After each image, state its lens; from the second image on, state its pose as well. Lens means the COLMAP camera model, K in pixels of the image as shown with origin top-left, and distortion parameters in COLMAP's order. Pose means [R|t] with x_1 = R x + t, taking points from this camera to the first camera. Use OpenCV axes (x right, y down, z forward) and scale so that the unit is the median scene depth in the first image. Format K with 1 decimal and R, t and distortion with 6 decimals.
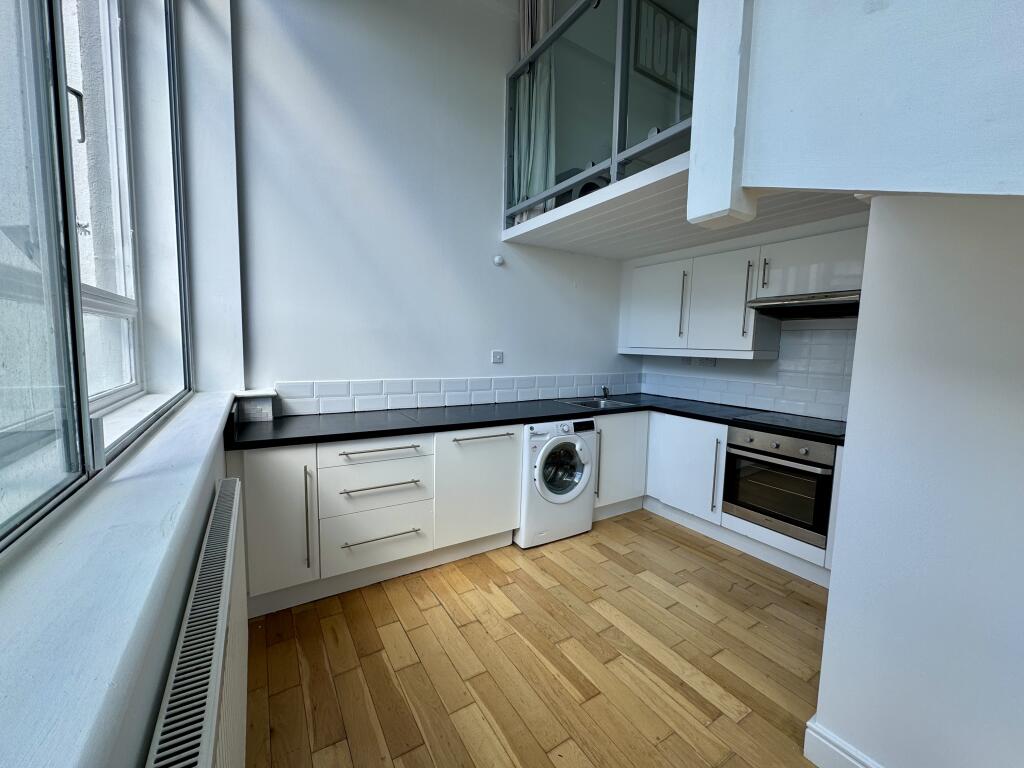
lens RADIAL K [[409.1, 0, 512.0], [0, 409.1, 384.0], [0, 0, 1]] dist [-0.001521, -0.000154]
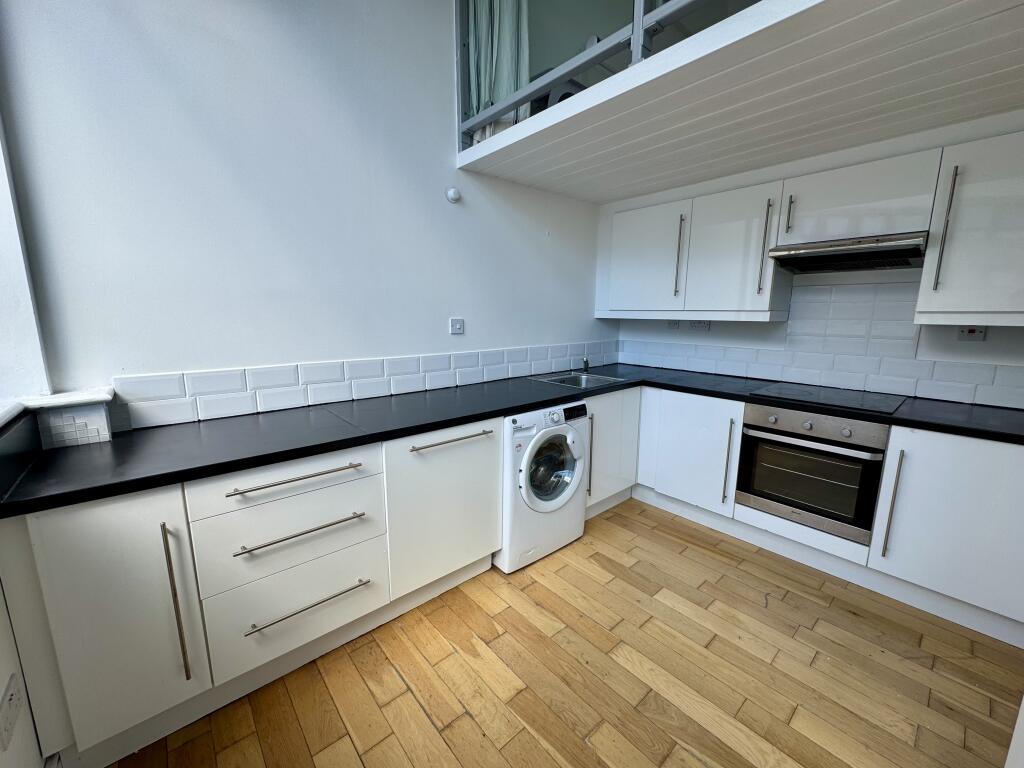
lens RADIAL K [[409.1, 0, 512.0], [0, 409.1, 384.0], [0, 0, 1]] dist [-0.001521, -0.000154]
pose [[0.987320, -0.047143, 0.151582, -0.064710], [0.034518, 0.995794, 0.084872, -0.023149], [-0.154946, -0.078563, 0.984794, 0.260611]]
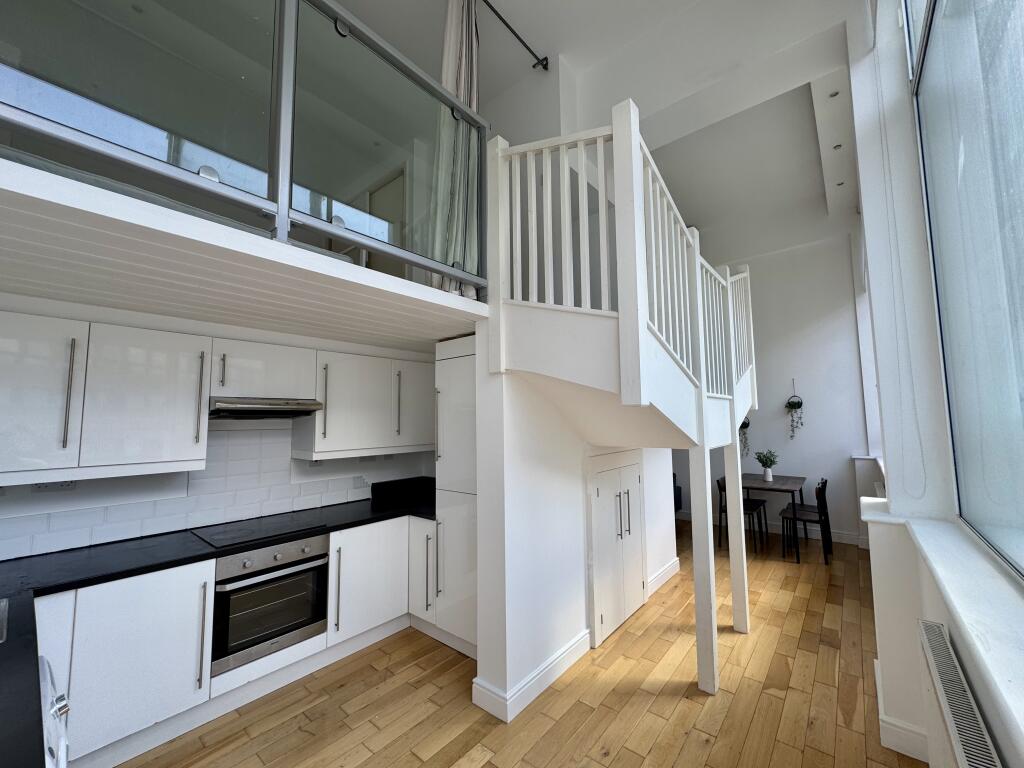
lens RADIAL K [[409.1, 0, 512.0], [0, 409.1, 384.0], [0, 0, 1]] dist [-0.001521, -0.000154]
pose [[-0.312248, 0.060580, 0.948067, -0.414585], [0.094874, 0.994964, -0.032329, -0.153491], [-0.945251, 0.079852, -0.316423, 0.694751]]
